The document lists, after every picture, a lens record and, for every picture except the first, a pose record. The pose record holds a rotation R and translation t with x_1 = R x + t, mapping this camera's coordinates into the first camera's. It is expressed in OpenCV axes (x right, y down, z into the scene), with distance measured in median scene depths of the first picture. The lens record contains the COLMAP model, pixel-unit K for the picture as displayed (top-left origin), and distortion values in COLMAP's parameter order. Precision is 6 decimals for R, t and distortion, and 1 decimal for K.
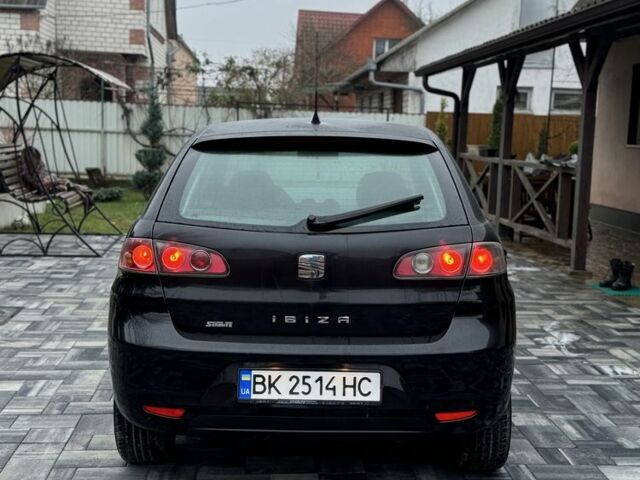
lens RADIAL K [[902.0, 0, 320.0], [0, 902.0, 240.0], [0, 0, 1]] dist [0.250591, -0.708762]
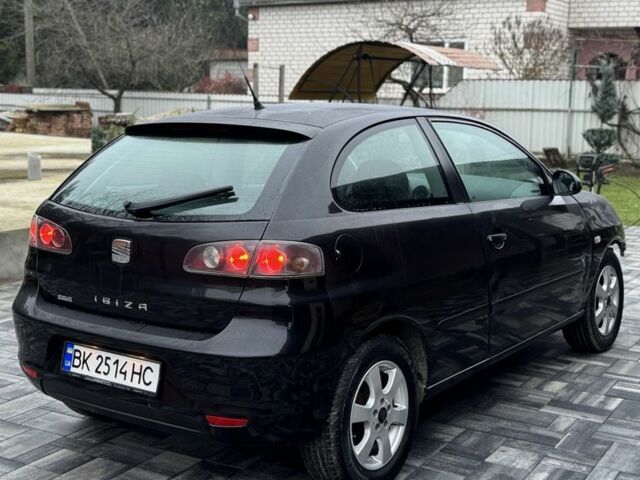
lens RADIAL K [[902.0, 0, 320.0], [0, 902.0, 240.0], [0, 0, 1]] dist [0.250591, -0.708762]
pose [[0.816245, 0.071152, -0.573307, 0.756609], [-0.057888, 0.997465, 0.041376, -0.038261], [0.574798, -0.000585, 0.818295, 0.289909]]
